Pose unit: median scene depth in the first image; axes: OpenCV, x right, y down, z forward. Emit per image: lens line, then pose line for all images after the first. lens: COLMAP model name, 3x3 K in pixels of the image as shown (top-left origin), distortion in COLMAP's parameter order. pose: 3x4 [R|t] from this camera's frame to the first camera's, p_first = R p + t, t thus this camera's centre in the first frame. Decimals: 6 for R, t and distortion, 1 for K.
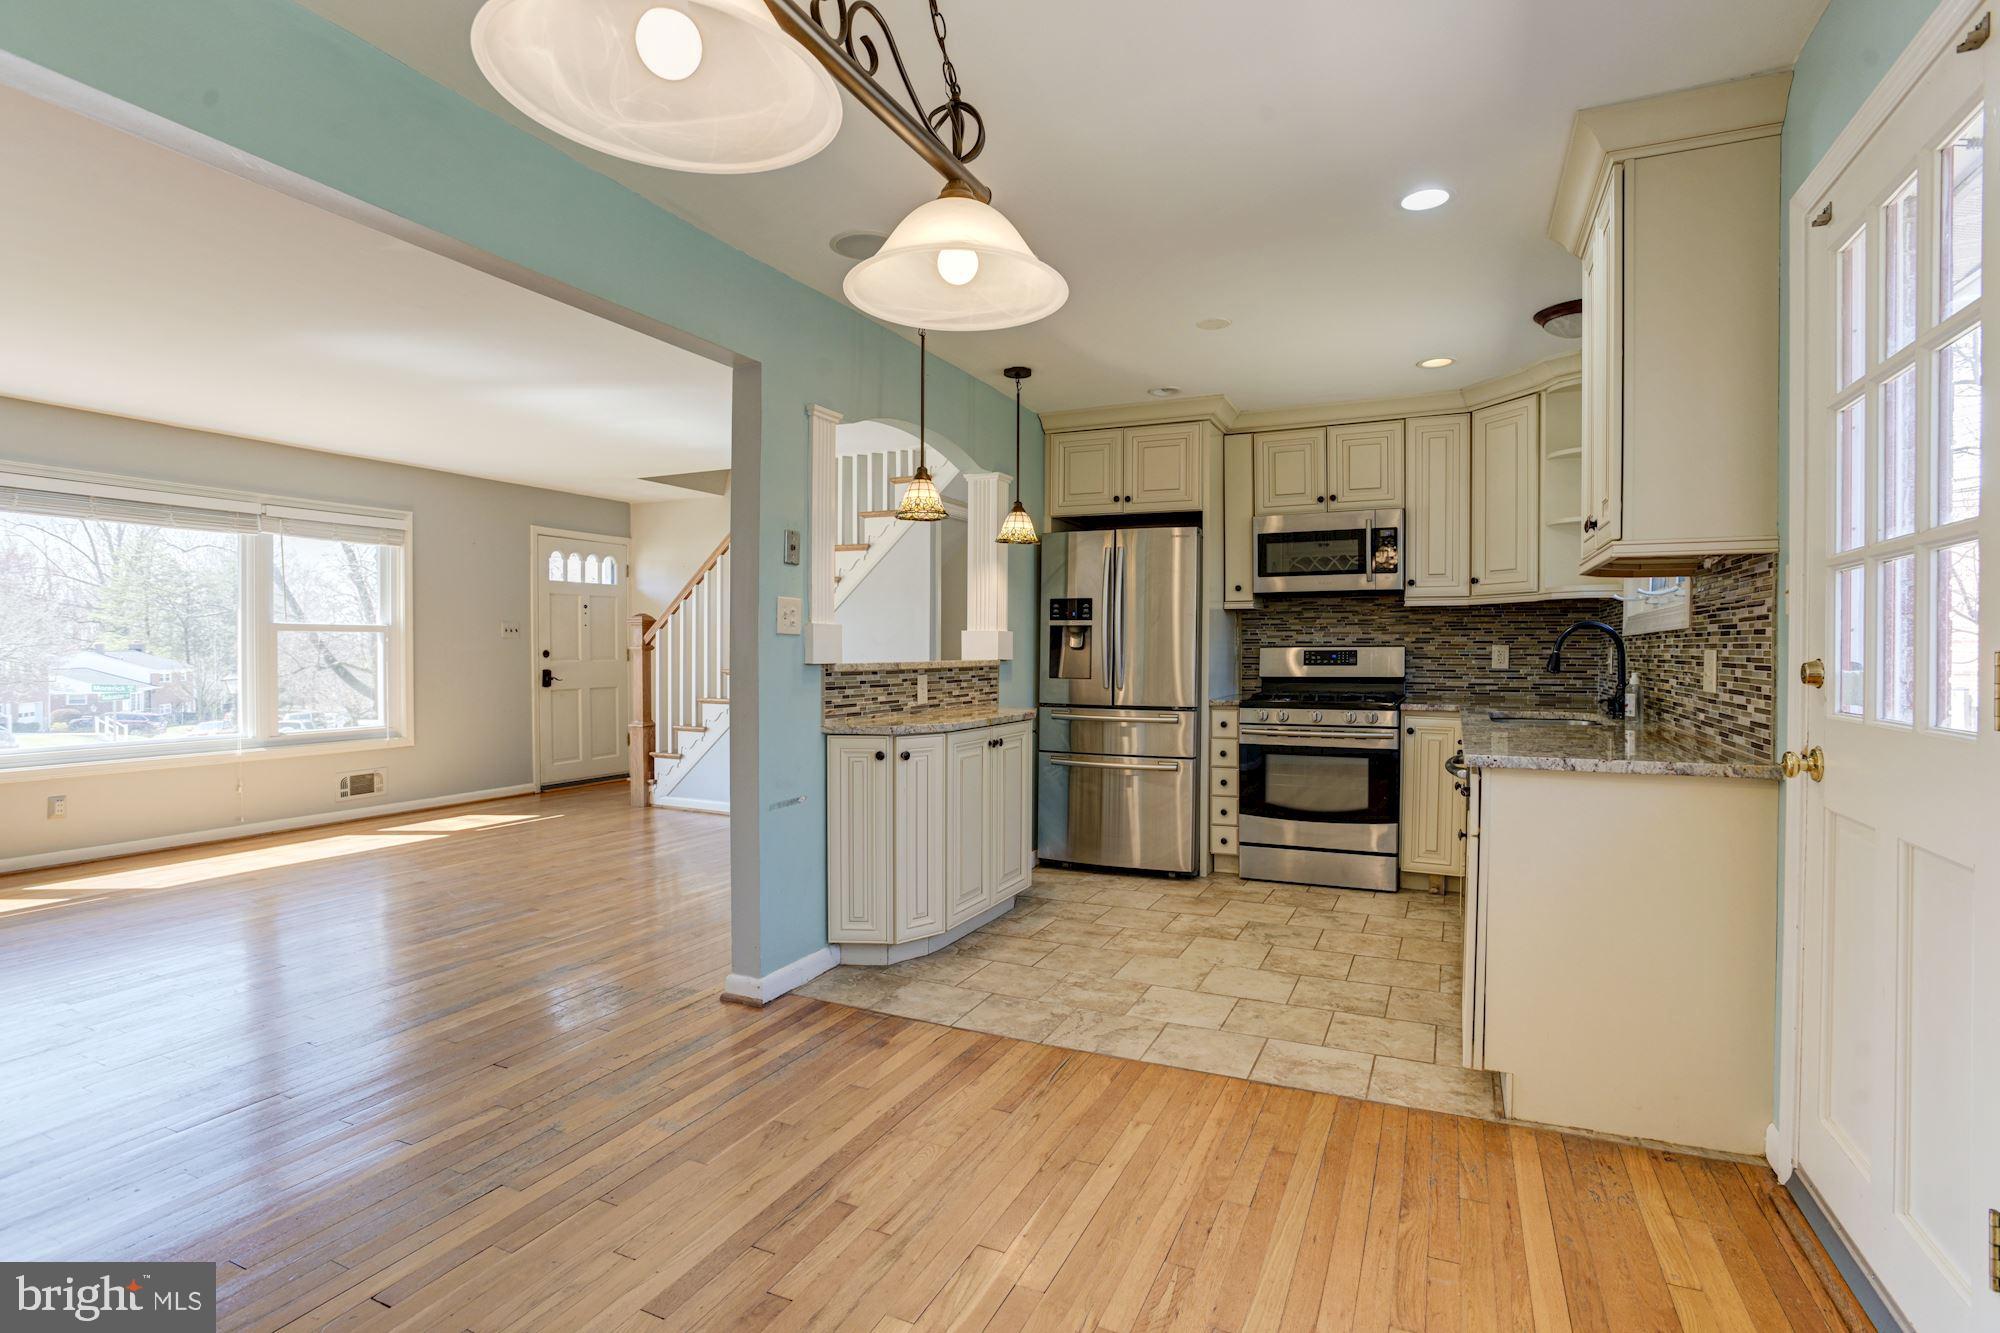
lens RADIAL K [[960.1, 0, 1016.8], [0, 960.1, 660.3], [0, 0, 1]] dist [-0.051593, 0.022379]
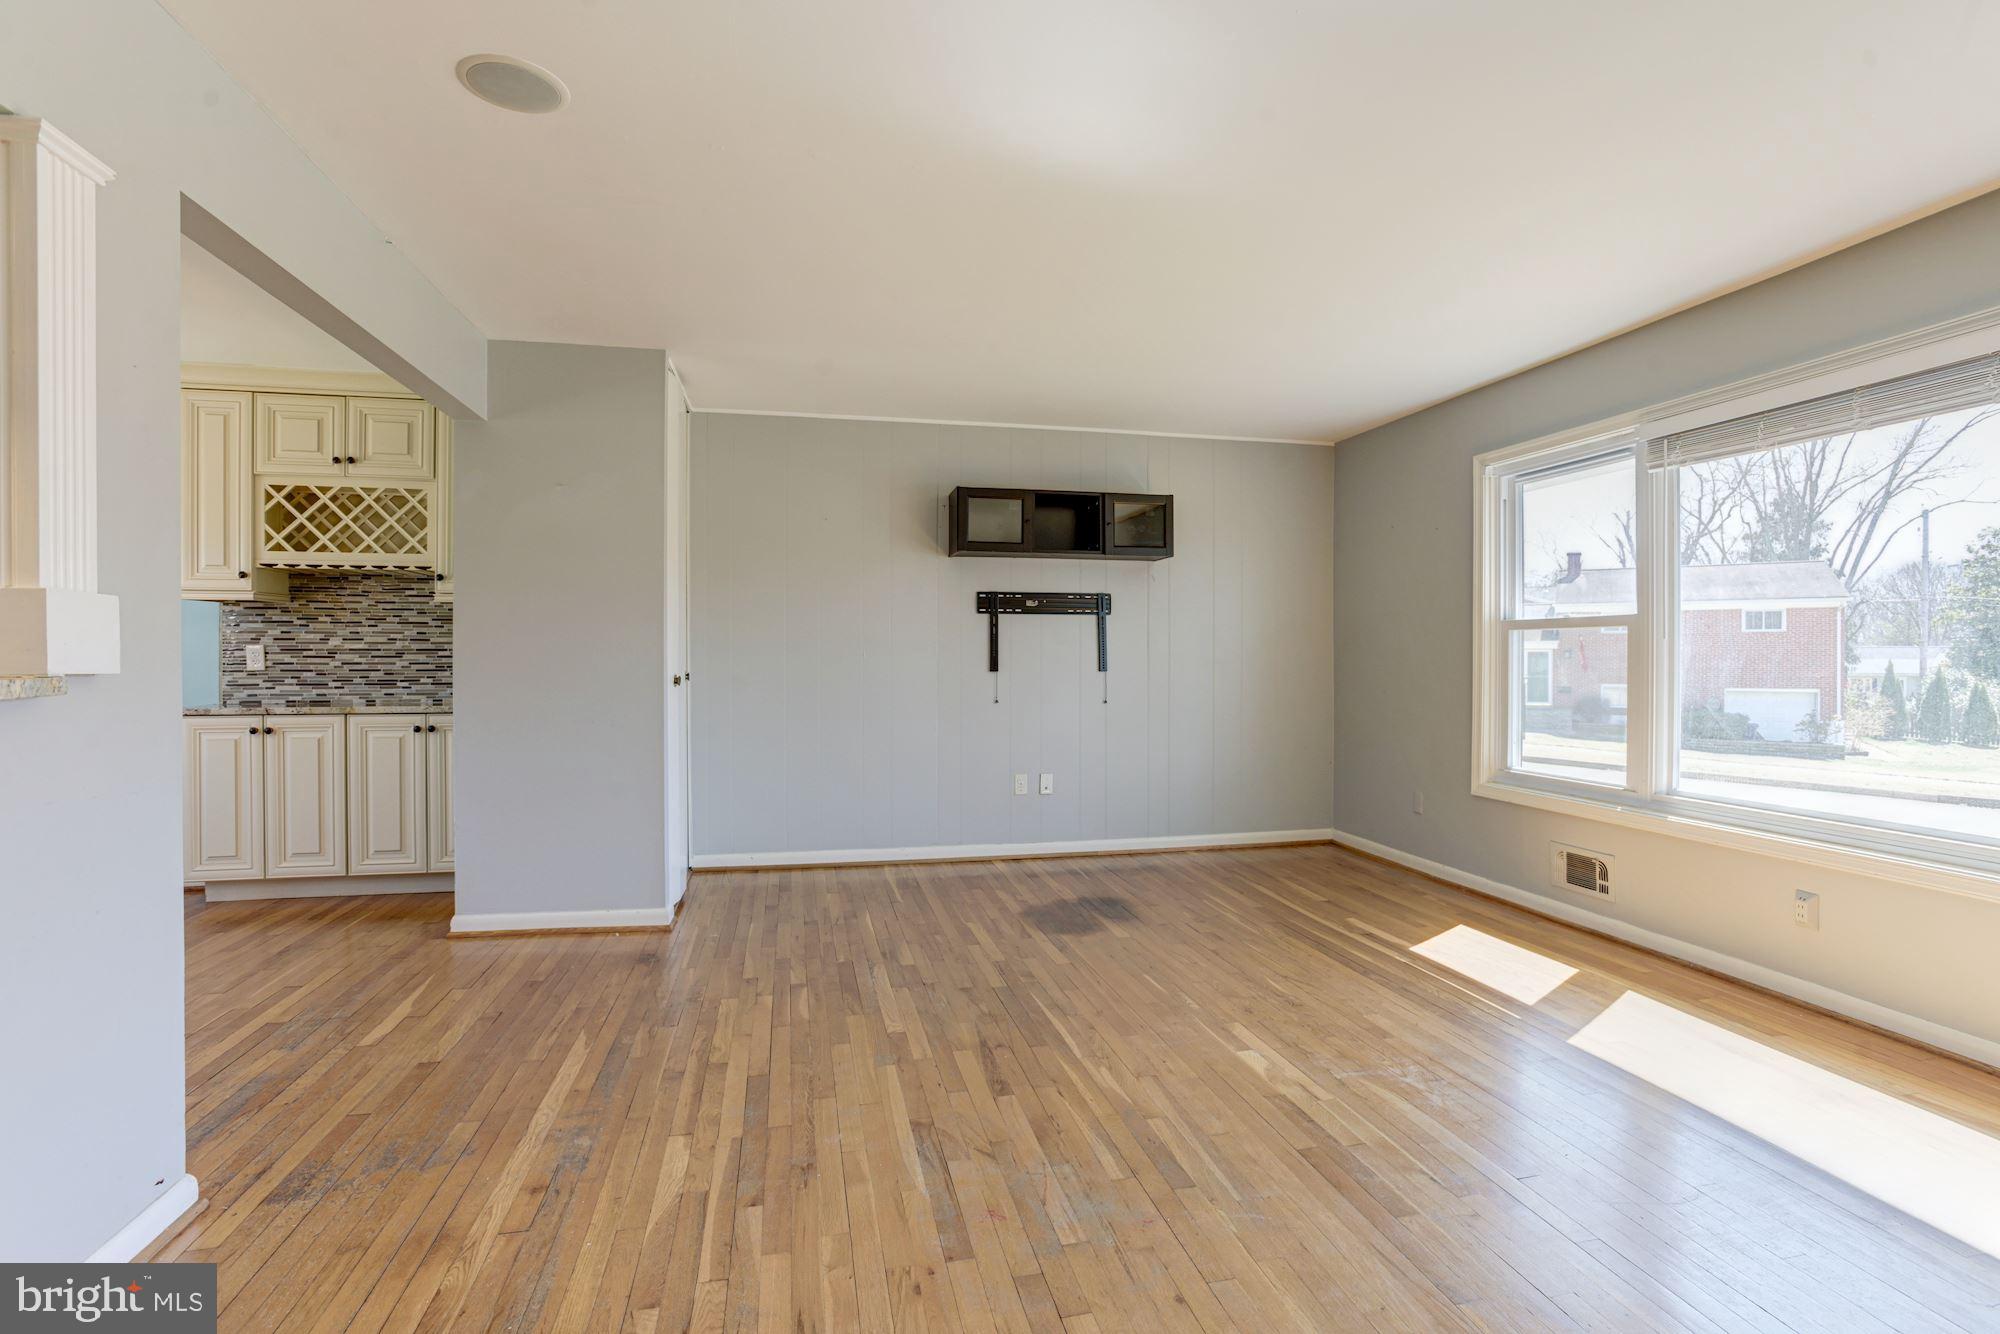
lens RADIAL K [[960.1, 0, 1009.3], [0, 960.1, 655.9], [0, 0, 1]] dist [-0.051593, 0.022379]
pose [[-0.793987, -0.002943, -0.607928, -0.237362], [-0.010242, 0.999911, 0.008536, -0.010557], [0.607849, 0.013004, -0.793946, 1.199026]]
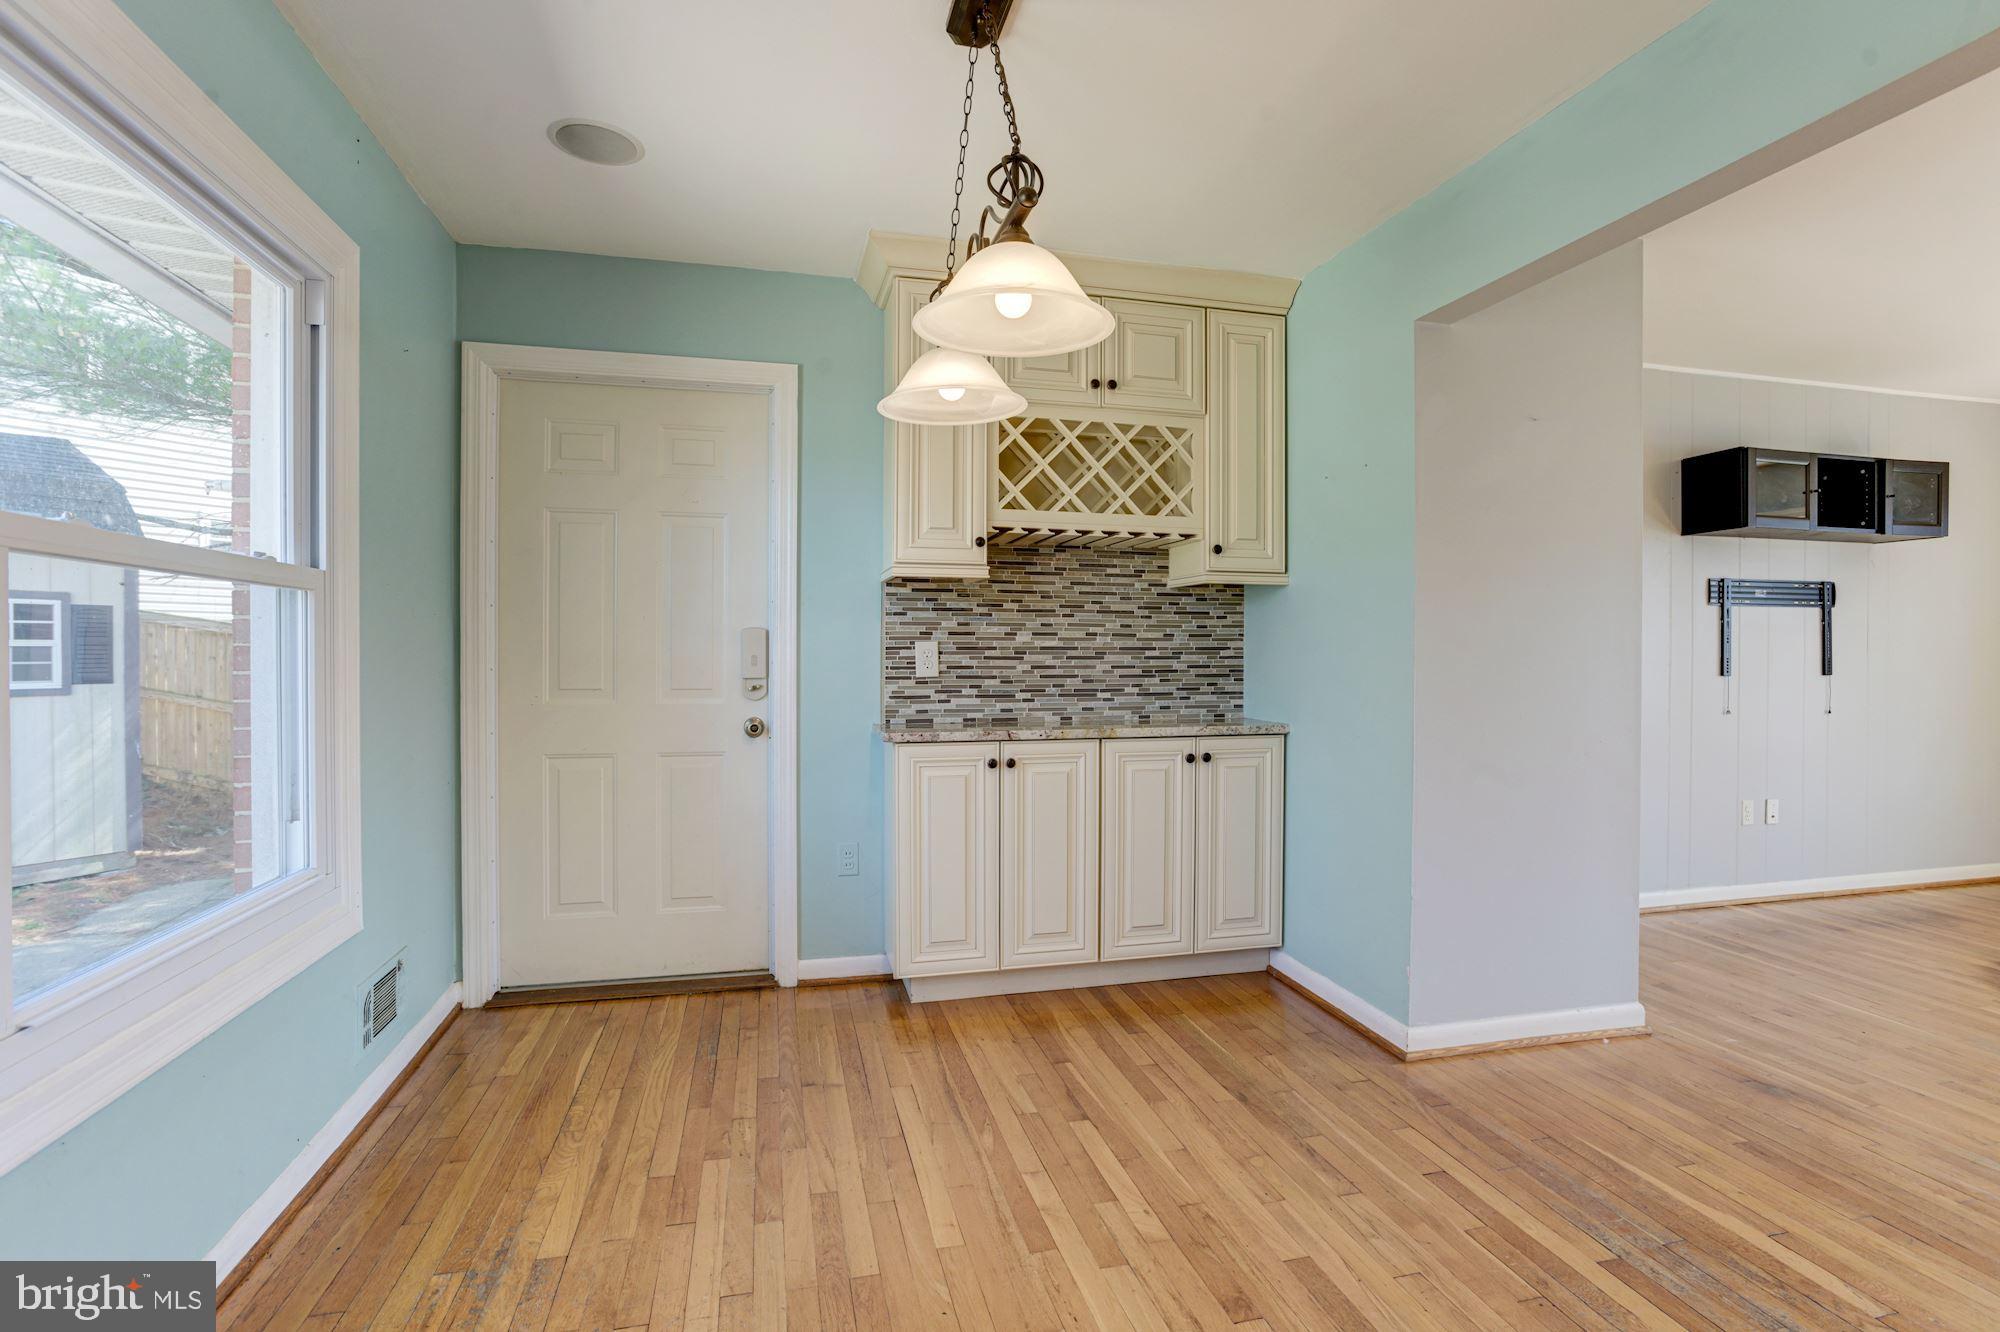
lens RADIAL K [[960.1, 0, 1014.5], [0, 960.1, 660.5], [0, 0, 1]] dist [-0.051593, 0.022379]
pose [[-0.773753, 0.000819, -0.633487, 0.190862], [-0.011399, 0.999819, 0.015216, -0.003233], [0.633385, 0.018994, -0.773604, 0.558874]]
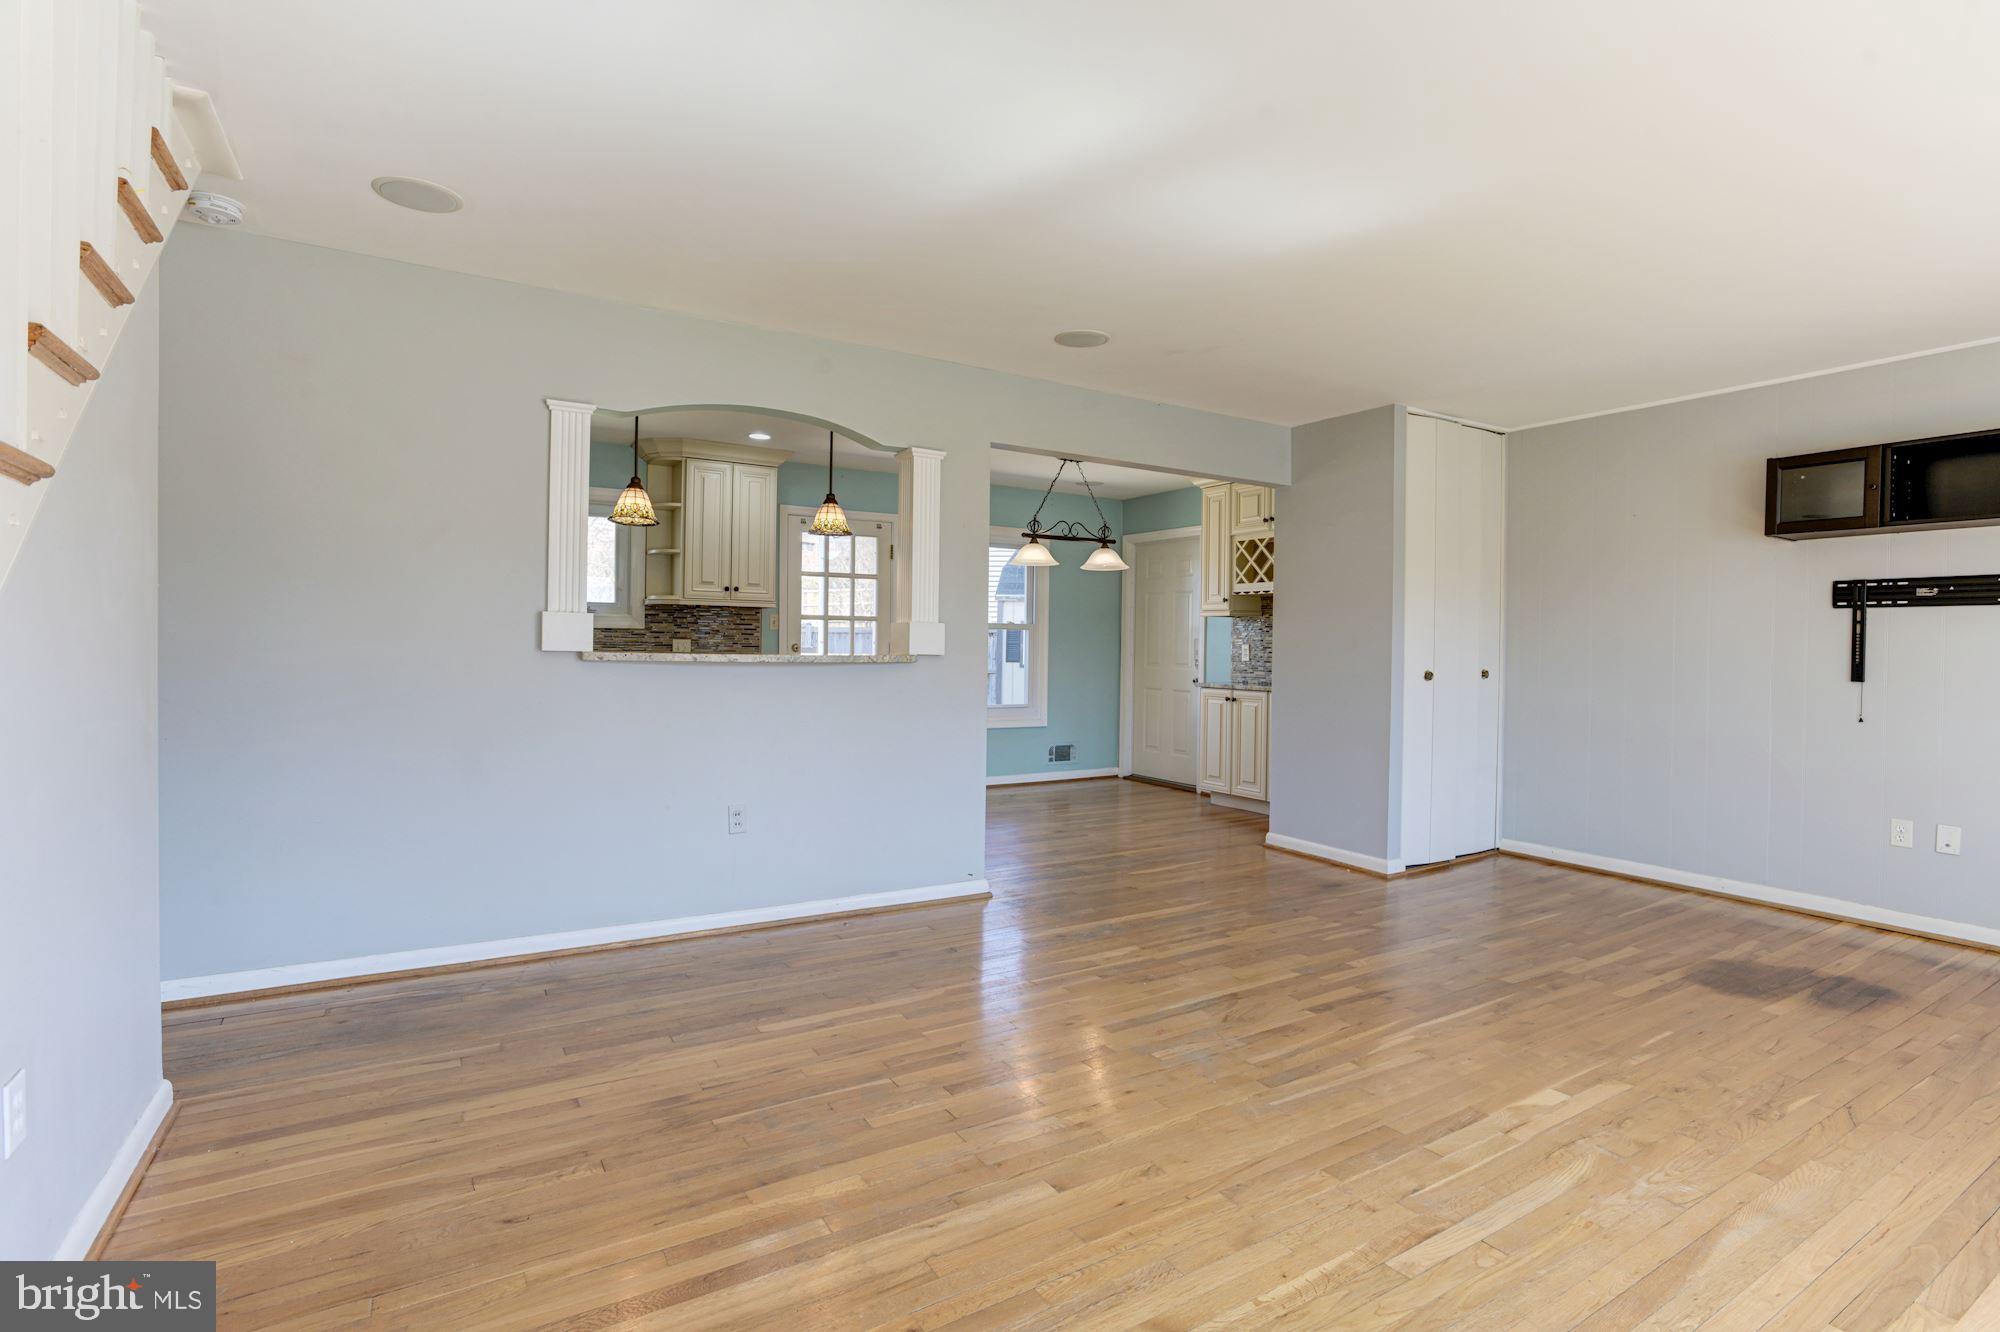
lens RADIAL K [[960.1, 0, 1025.4], [0, 960.1, 649.4], [0, 0, 1]] dist [-0.051593, 0.022379]
pose [[-0.842903, -0.017238, 0.537789, -0.725656], [-0.010592, 0.999825, 0.015447, -0.017272], [-0.537961, 0.007324, -0.842938, 1.426368]]
